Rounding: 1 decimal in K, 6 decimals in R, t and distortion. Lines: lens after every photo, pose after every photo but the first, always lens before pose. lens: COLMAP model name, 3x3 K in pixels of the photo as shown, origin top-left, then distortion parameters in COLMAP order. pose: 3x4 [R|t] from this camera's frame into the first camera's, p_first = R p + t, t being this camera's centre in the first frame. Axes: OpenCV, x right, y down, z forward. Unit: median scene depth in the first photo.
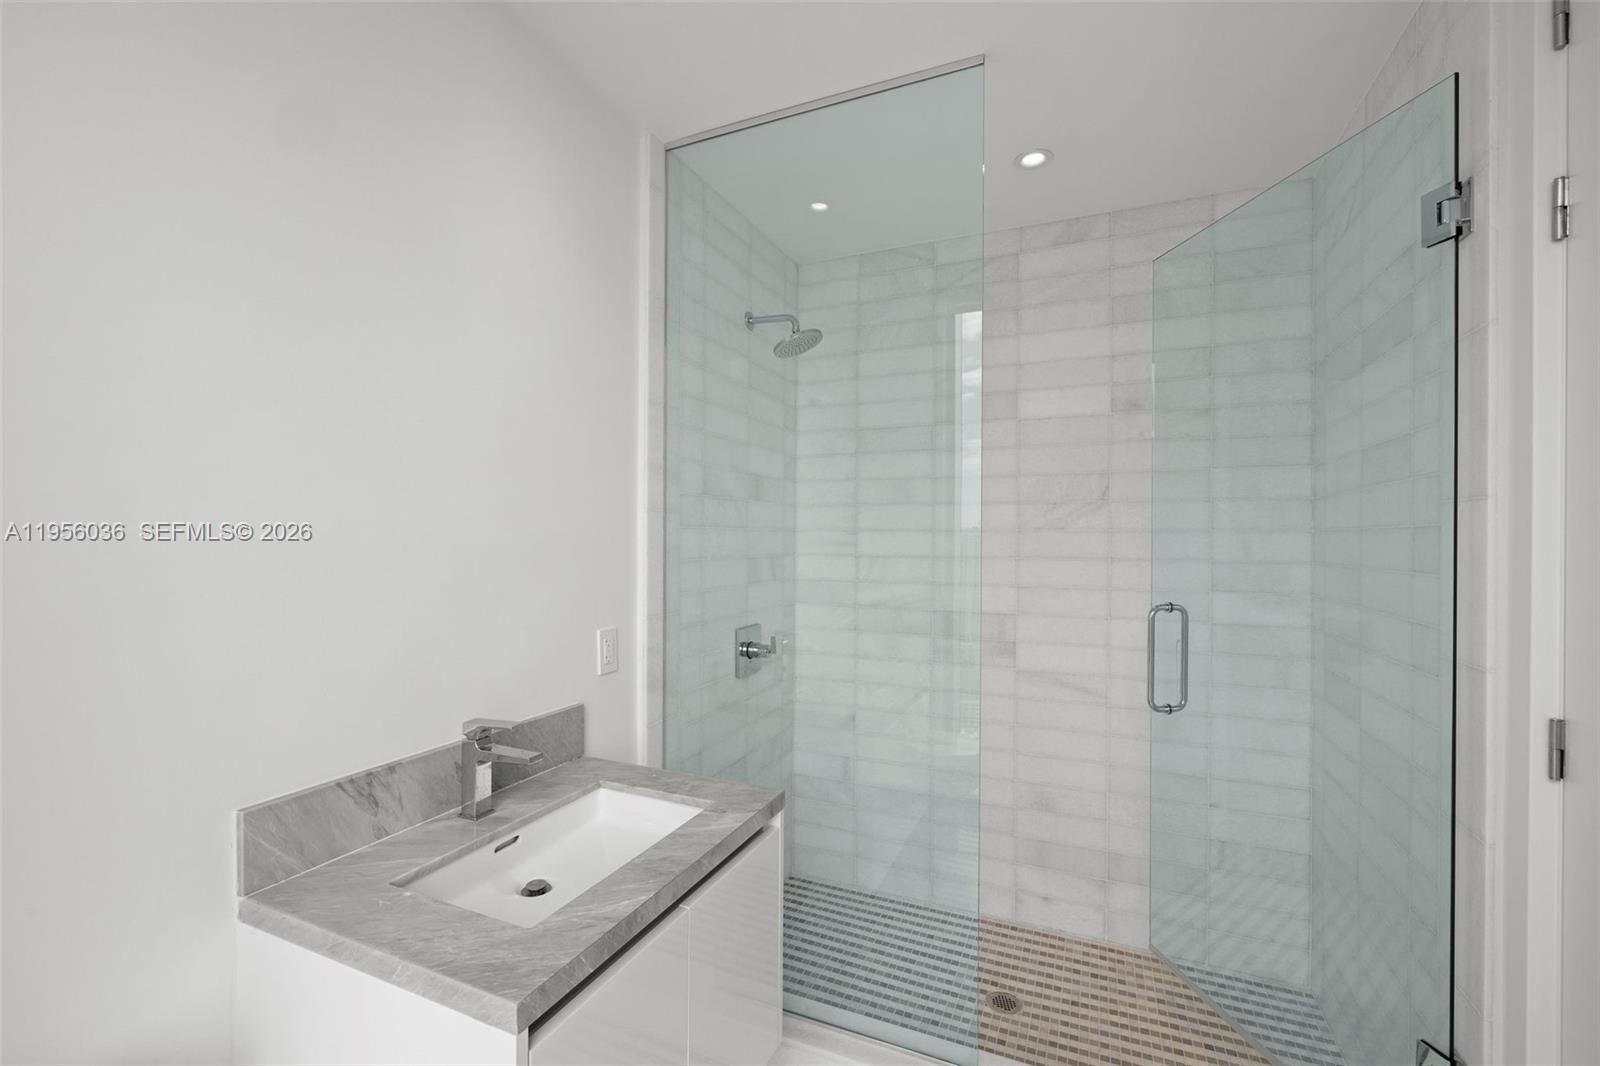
lens RADIAL K [[682.6, 0, 796.6], [0, 682.6, 536.2], [0, 0, 1]] dist [-0.000614, 0.000127]
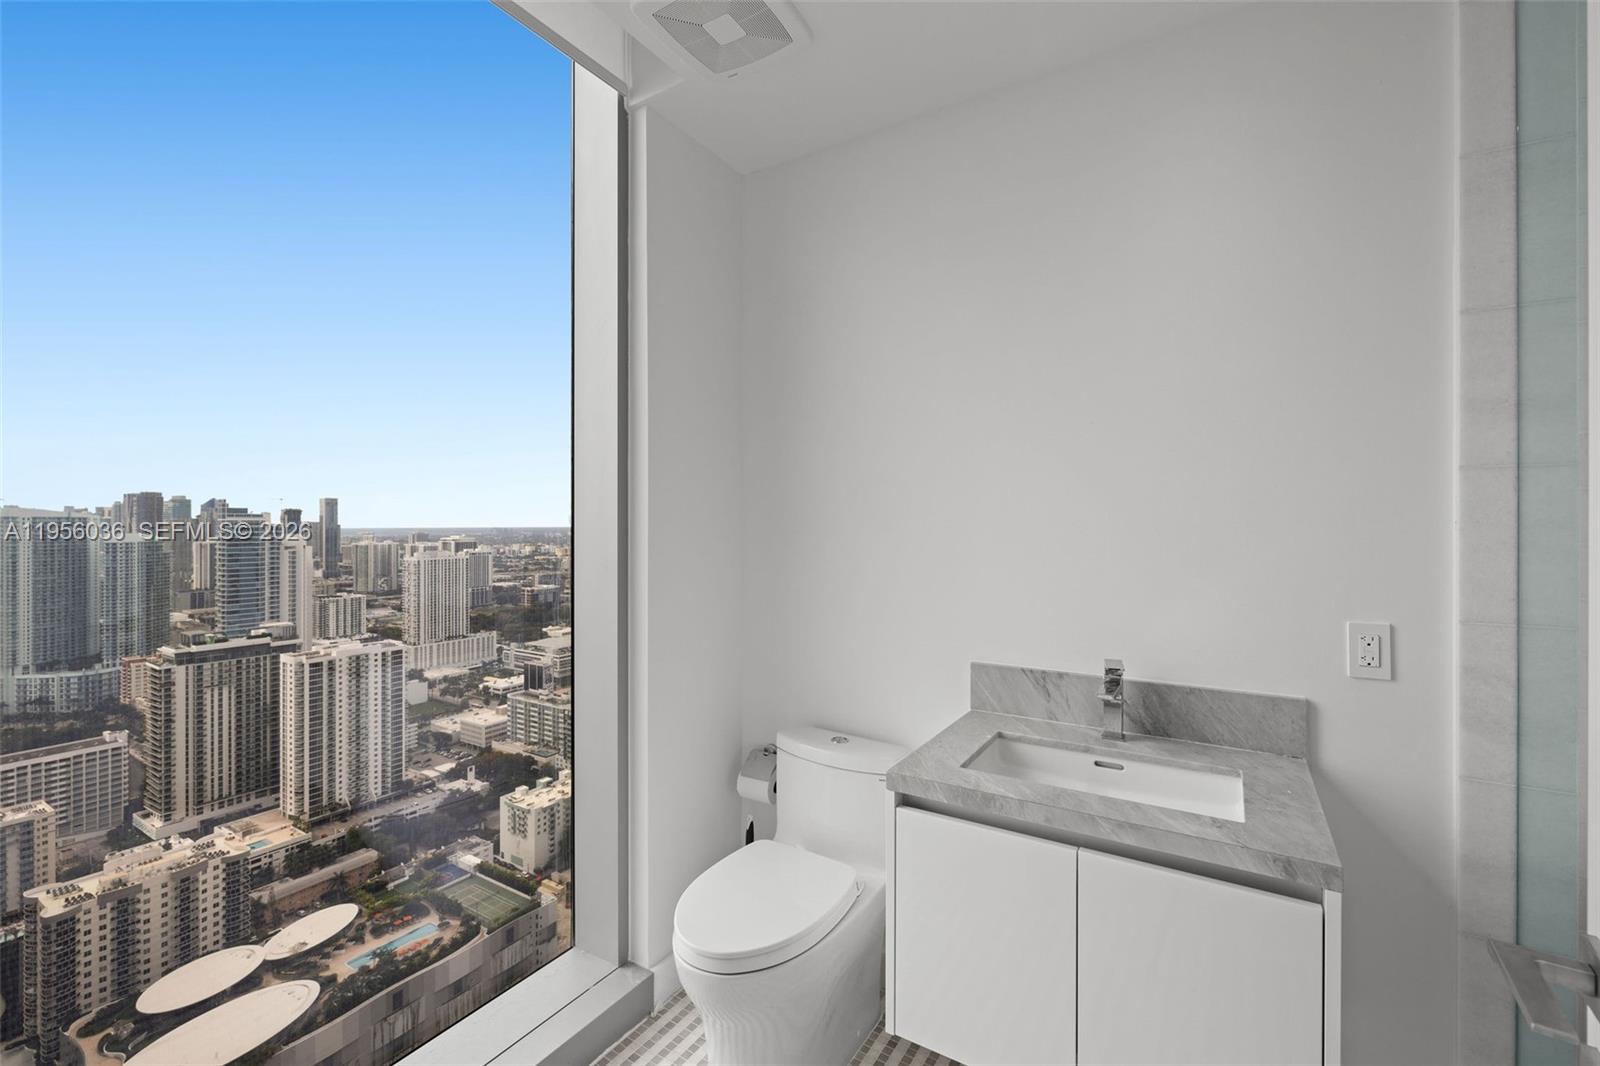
lens RADIAL K [[682.6, 0, 796.6], [0, 682.6, 536.2], [0, 0, 1]] dist [-0.000614, 0.000127]
pose [[-0.138070, 0.013055, -0.990336, 0.846719], [-0.001118, 0.999910, 0.013337, 0.033934], [0.990422, 0.002949, -0.138043, 0.631926]]
